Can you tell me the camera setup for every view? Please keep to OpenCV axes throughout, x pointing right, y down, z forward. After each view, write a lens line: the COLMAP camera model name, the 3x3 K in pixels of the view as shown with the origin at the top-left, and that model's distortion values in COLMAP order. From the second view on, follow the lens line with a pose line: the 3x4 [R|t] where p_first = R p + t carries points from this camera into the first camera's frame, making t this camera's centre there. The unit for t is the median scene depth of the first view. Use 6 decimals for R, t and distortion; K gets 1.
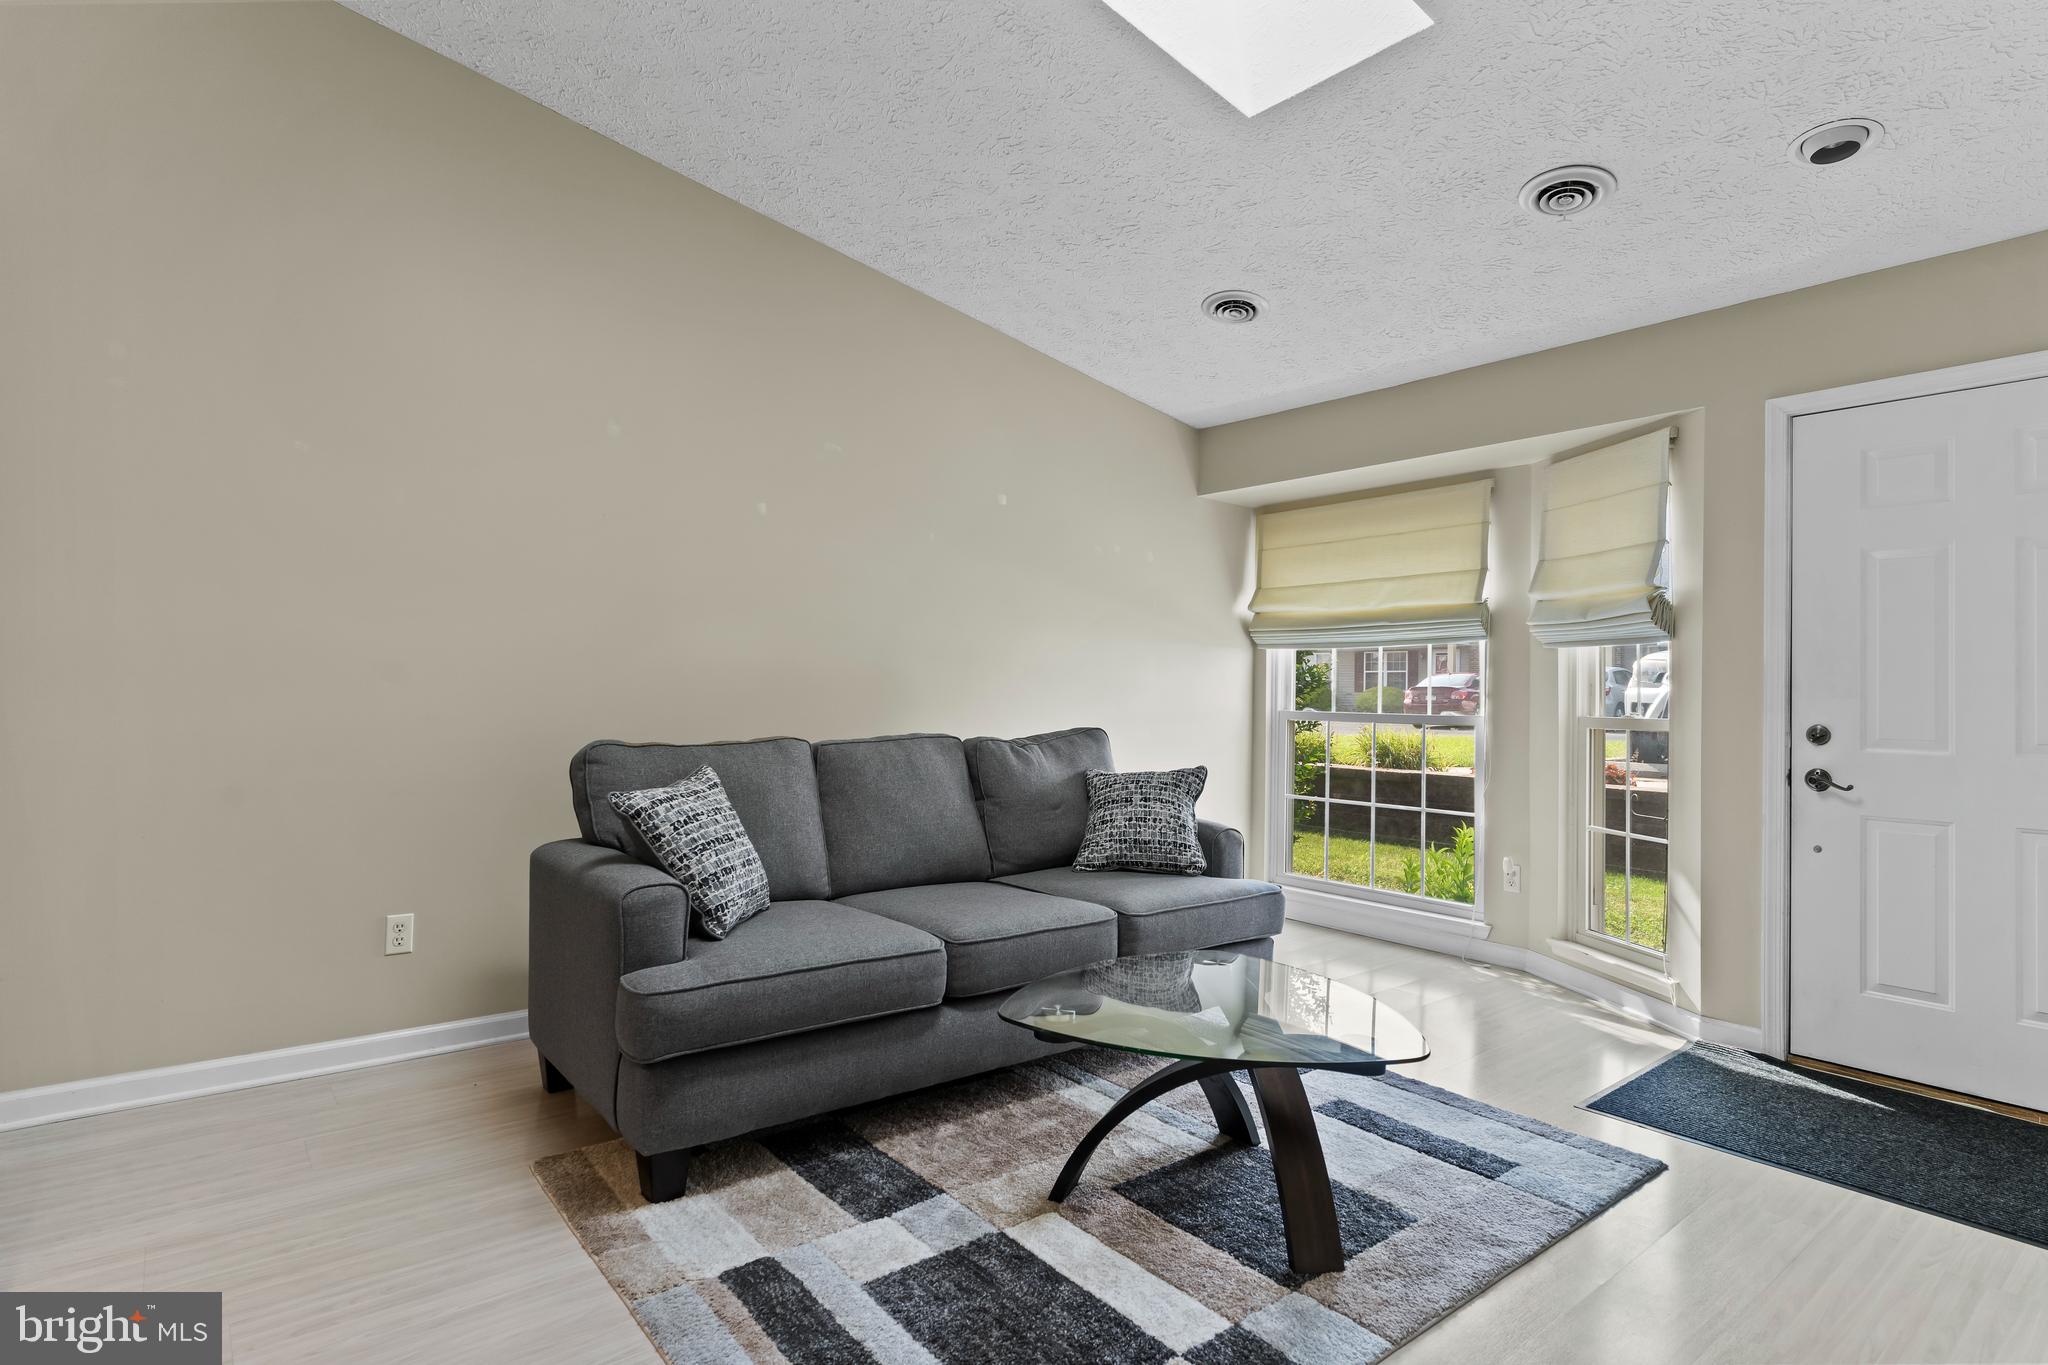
lens RADIAL K [[1059.5, 0, 1024.5], [0, 1059.5, 682.6], [0, 0, 1]] dist [-0.008780, 0.004513]
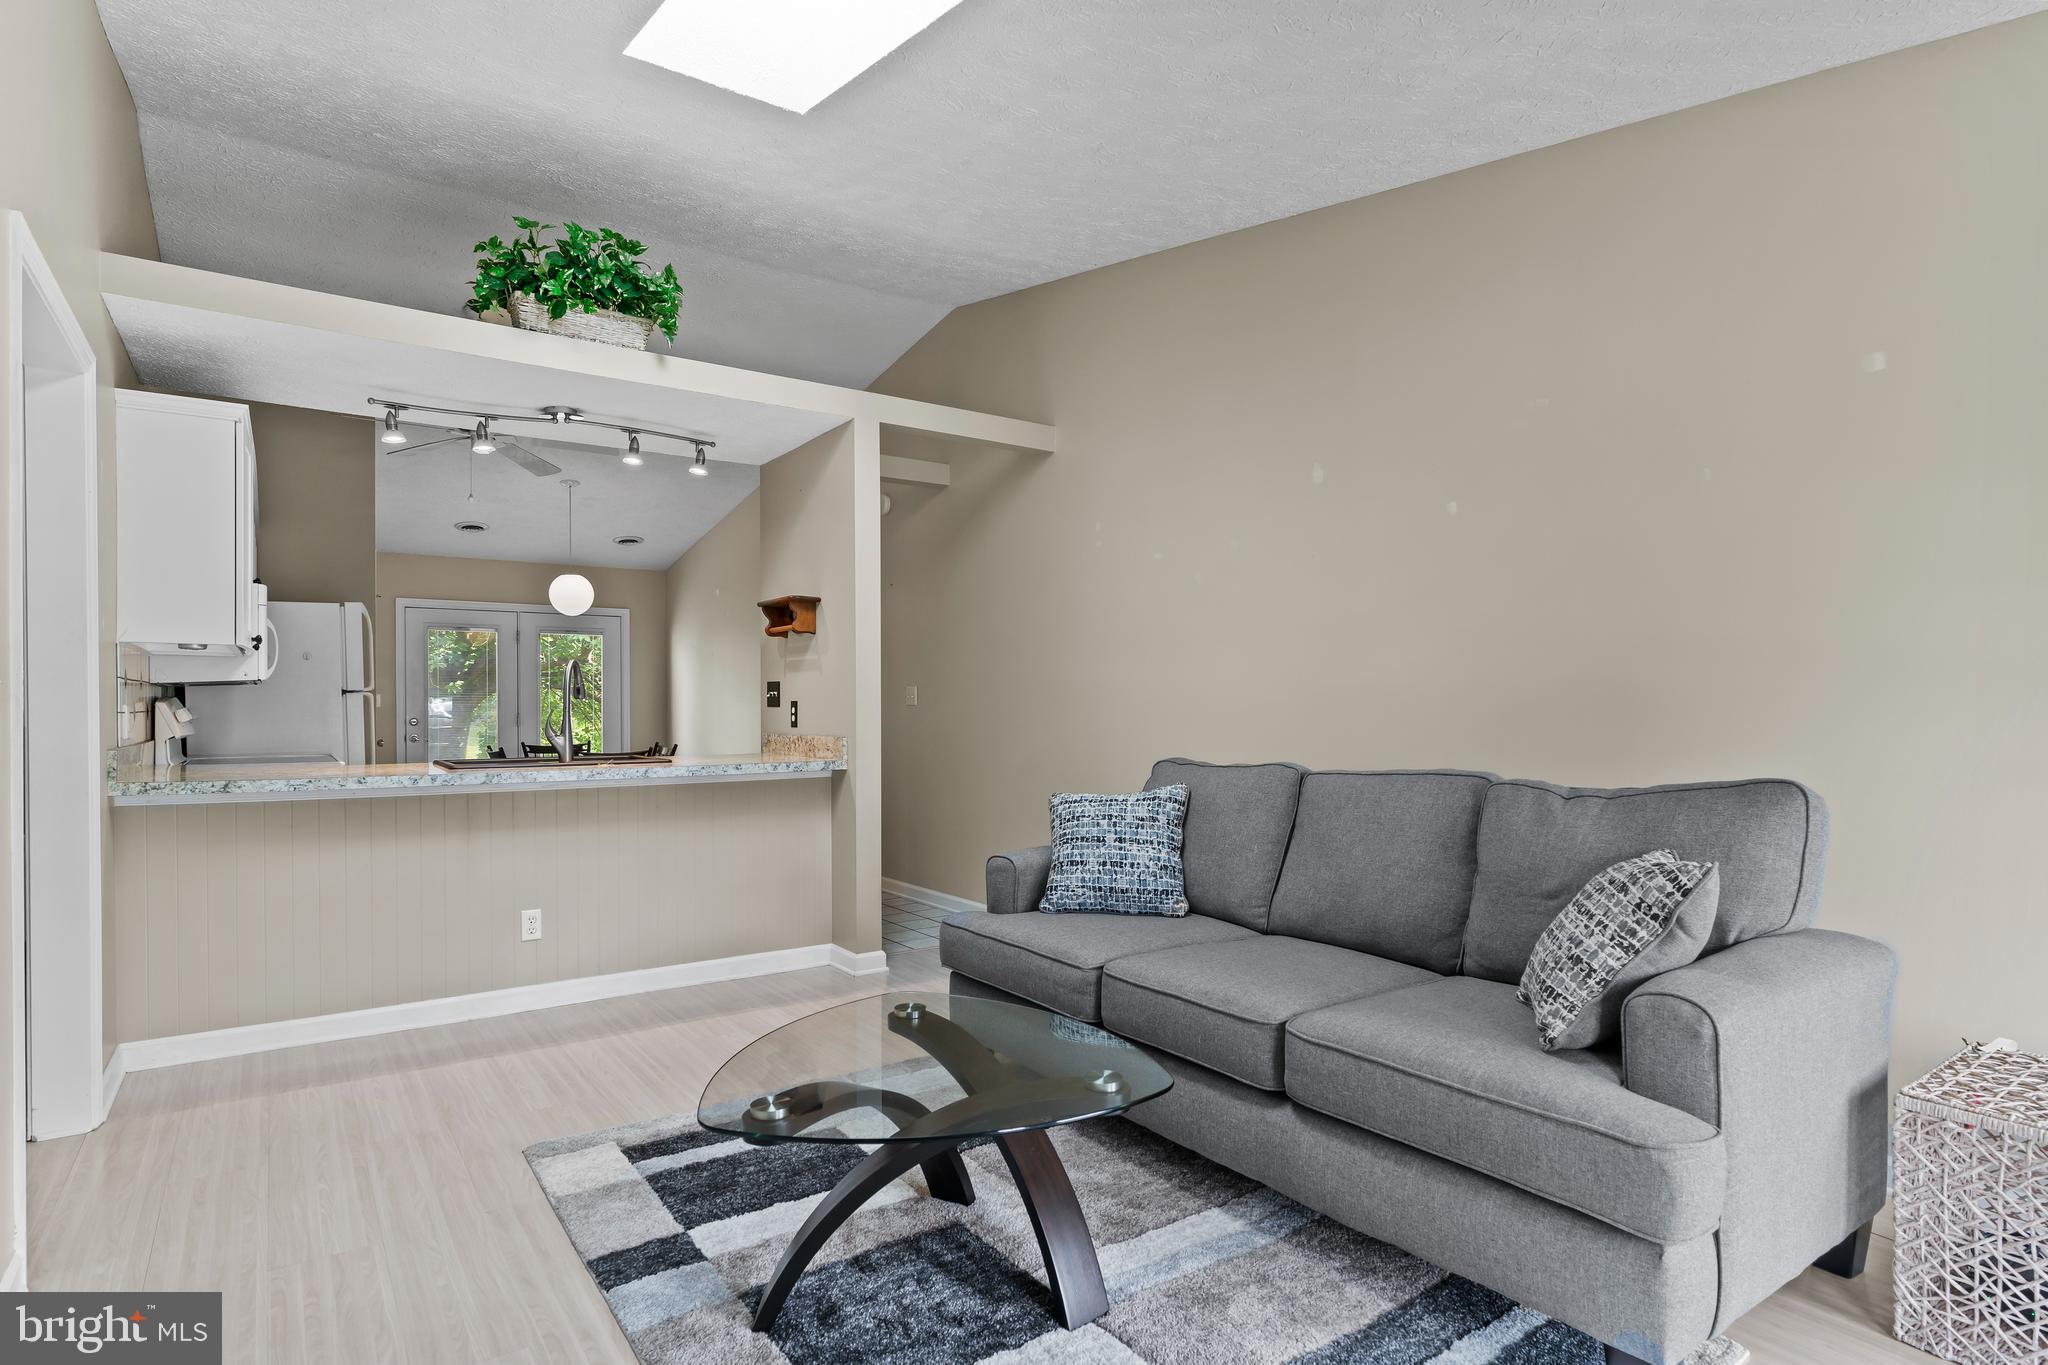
lens RADIAL K [[1059.5, 0, 1026.1], [0, 1059.5, 702.0], [0, 0, 1]] dist [-0.008780, 0.004513]
pose [[-0.070419, -0.023082, -0.997250, 0.896761], [0.009171, 0.999675, -0.023786, 0.020957], [0.997475, -0.010820, -0.070184, 0.976981]]
